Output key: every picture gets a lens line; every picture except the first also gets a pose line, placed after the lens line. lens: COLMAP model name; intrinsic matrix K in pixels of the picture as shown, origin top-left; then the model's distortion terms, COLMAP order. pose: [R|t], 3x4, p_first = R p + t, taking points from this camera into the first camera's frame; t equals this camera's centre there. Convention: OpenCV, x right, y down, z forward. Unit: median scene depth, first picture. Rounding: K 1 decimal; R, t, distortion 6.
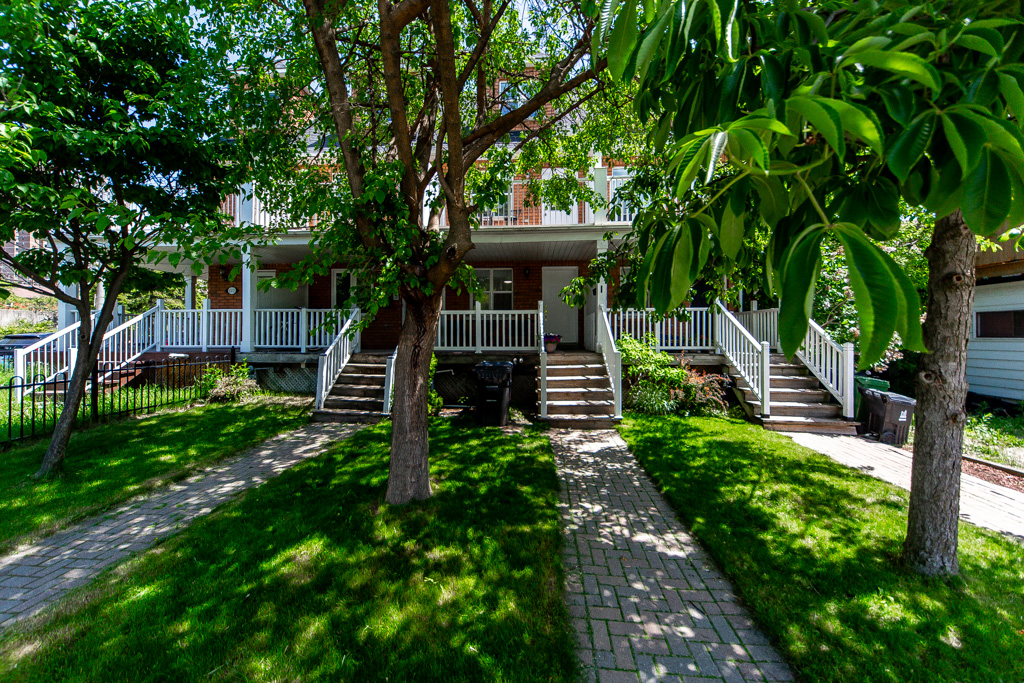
lens RADIAL K [[397.5, 0, 512.0], [0, 397.5, 341.5], [0, 0, 1]] dist [-0.000253, 0.000005]
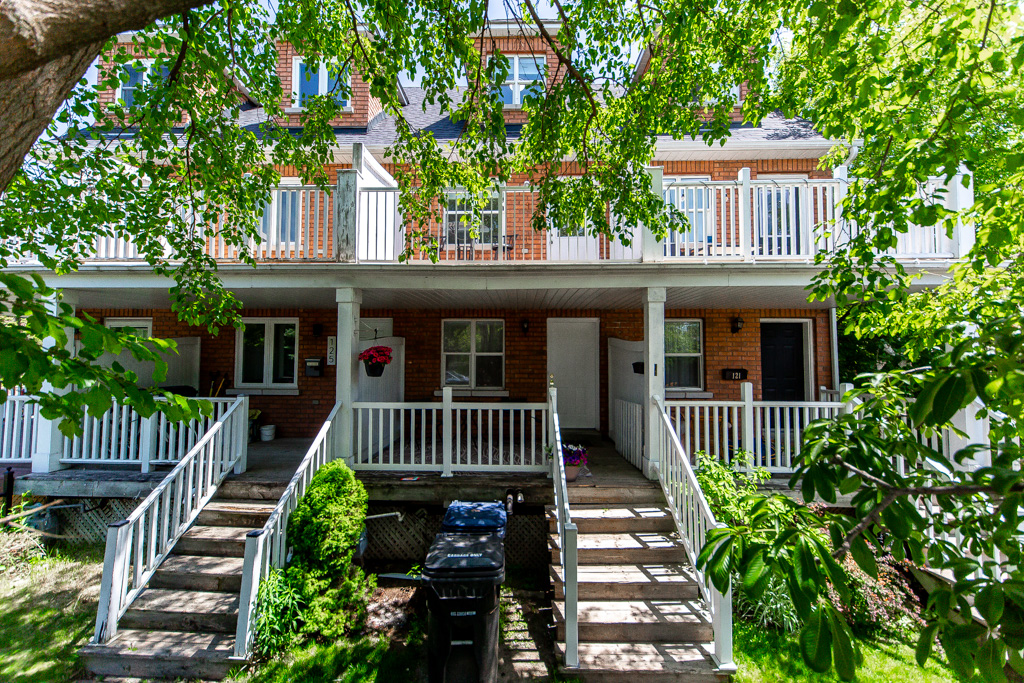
lens RADIAL K [[359.7, 0, 512.0], [0, 359.7, 341.5], [0, 0, 1]] dist [0.000181, 0.000034]
pose [[0.999416, 0.005198, 0.033770, -0.007144], [-0.004080, 0.999445, -0.033067, -0.152891], [-0.033923, 0.032910, 0.998882, 0.462148]]
